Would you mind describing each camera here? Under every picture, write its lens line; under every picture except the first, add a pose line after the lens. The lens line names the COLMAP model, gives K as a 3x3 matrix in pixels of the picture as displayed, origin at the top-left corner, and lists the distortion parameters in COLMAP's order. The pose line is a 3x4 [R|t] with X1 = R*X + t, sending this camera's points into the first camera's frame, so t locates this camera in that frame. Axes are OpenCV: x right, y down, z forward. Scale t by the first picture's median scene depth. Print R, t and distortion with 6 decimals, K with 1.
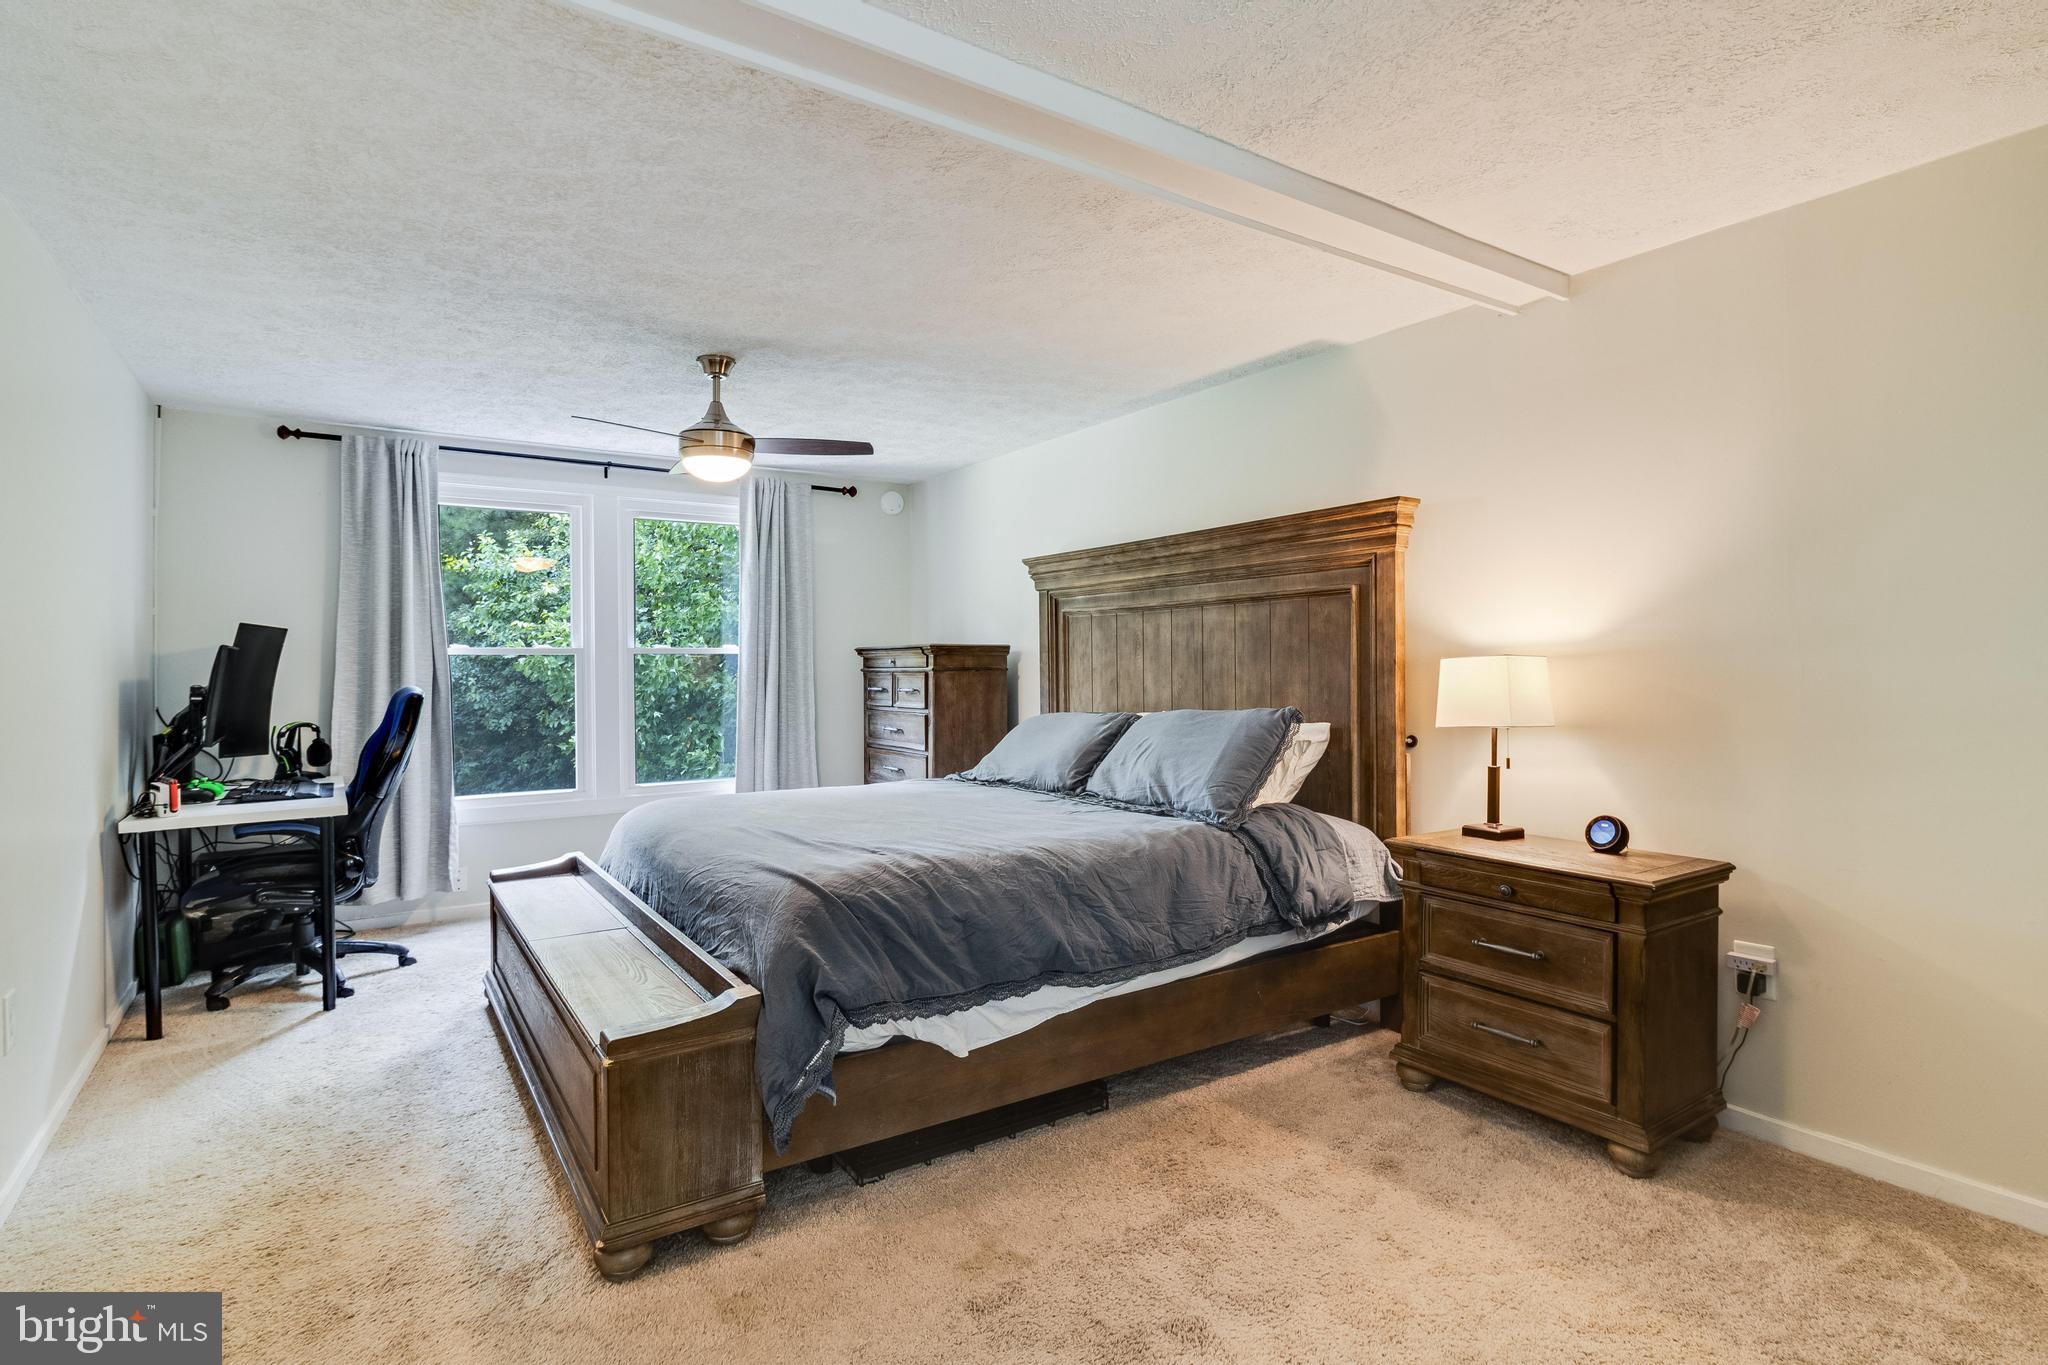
lens RADIAL K [[1007.6, 0, 1027.5], [0, 1007.6, 685.2], [0, 0, 1]] dist [0.000301, -0.000347]
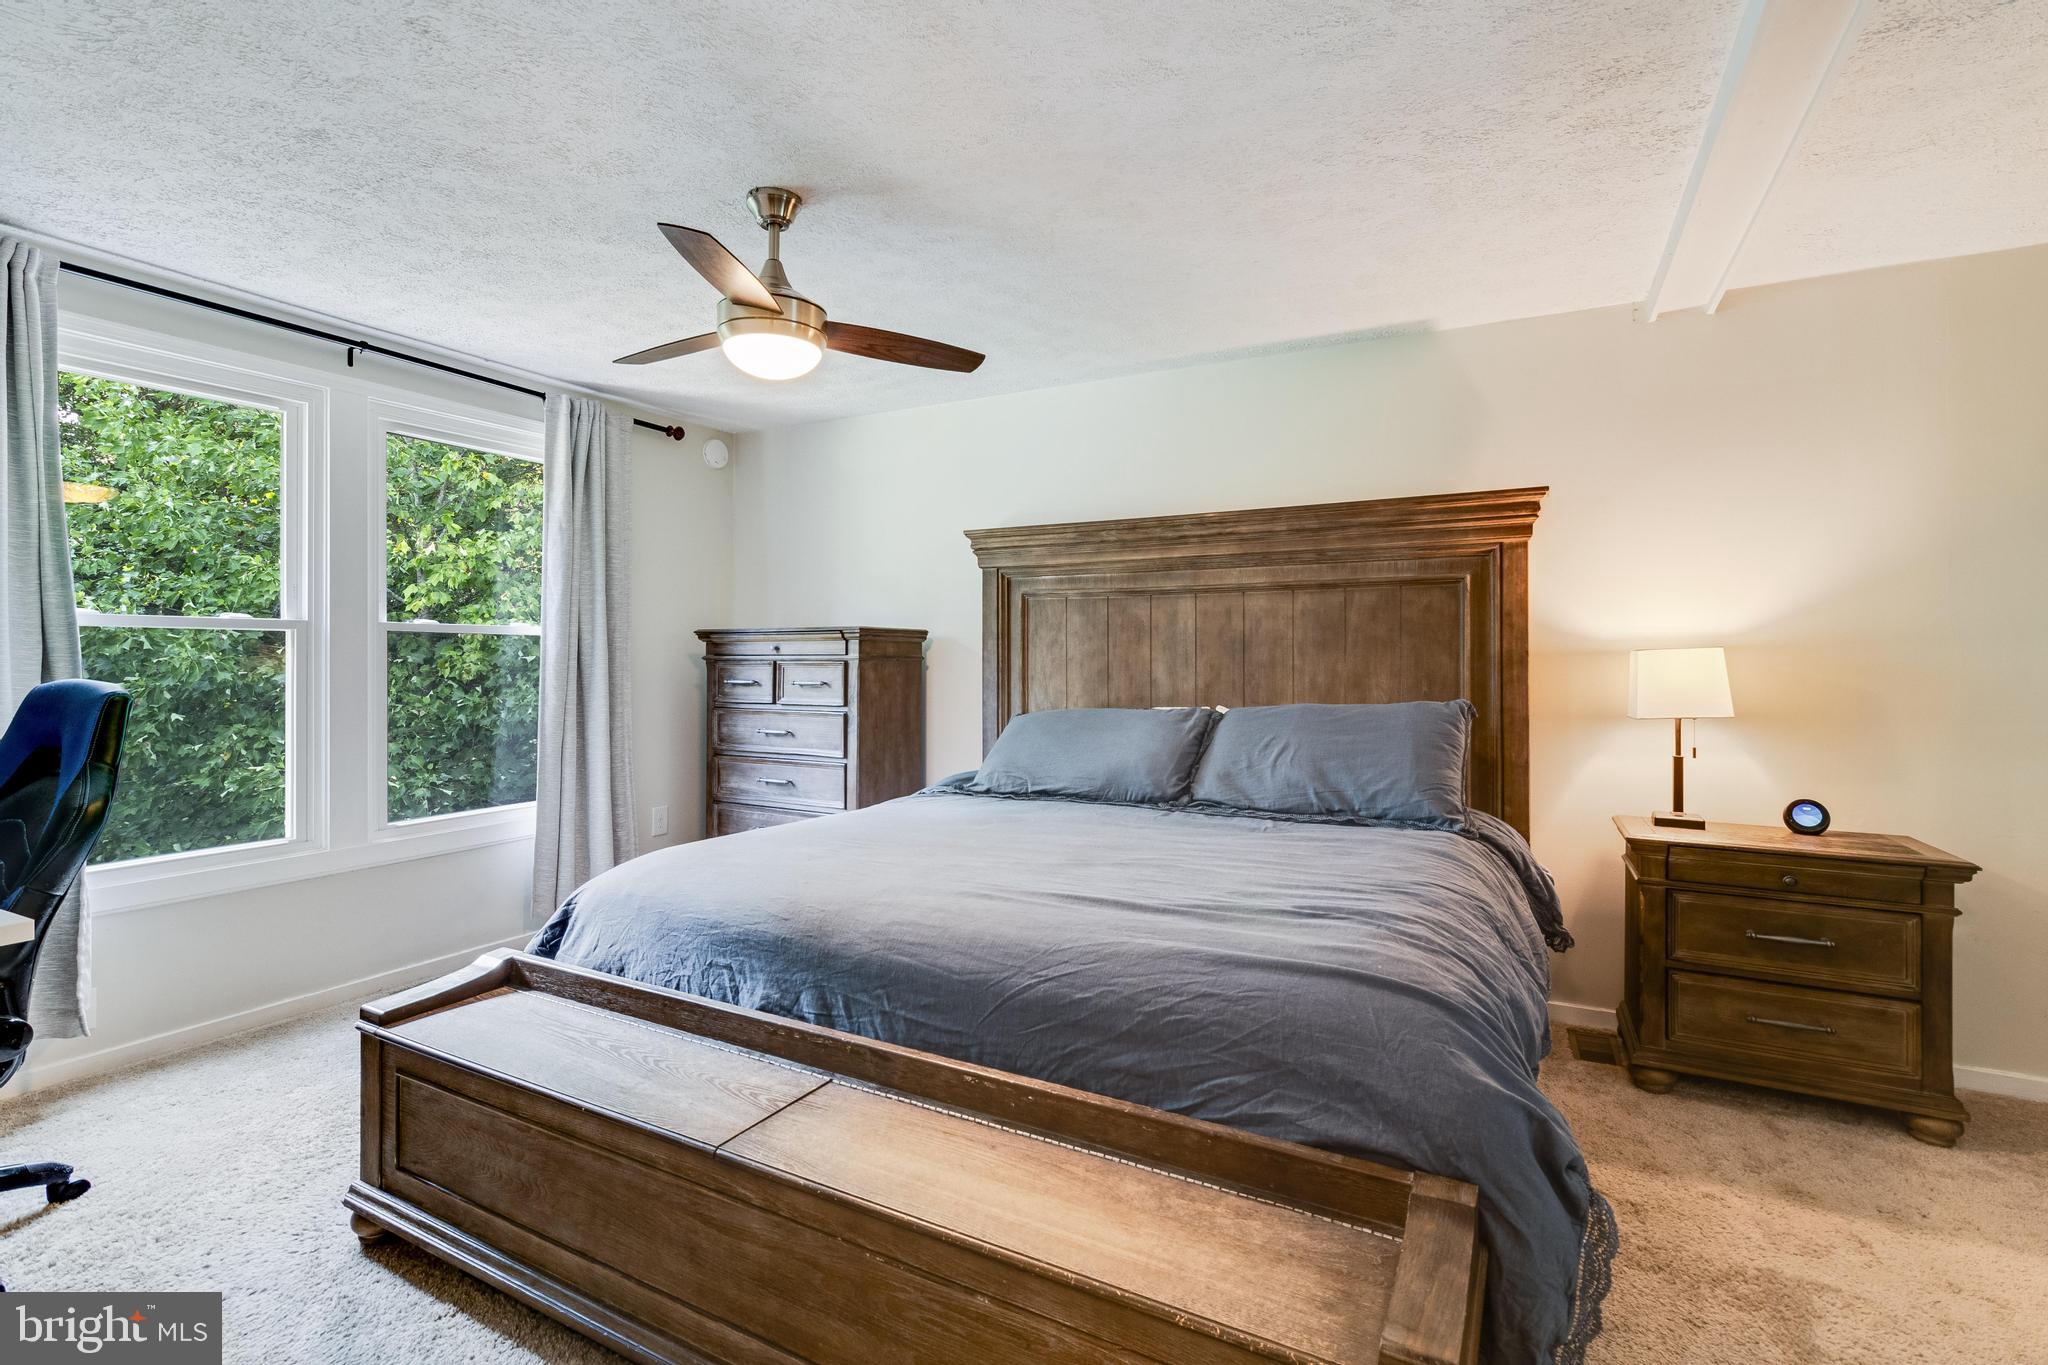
lens RADIAL K [[941.0, 0, 1022.5], [0, 941.0, 663.5], [0, 0, 1]] dist [0.000910, -0.000374]
pose [[0.889257, 0.006255, 0.457364, -0.430646], [0.000403, 0.999895, -0.014460, 0.000138], [-0.457407, 0.013043, 0.889162, 0.346355]]
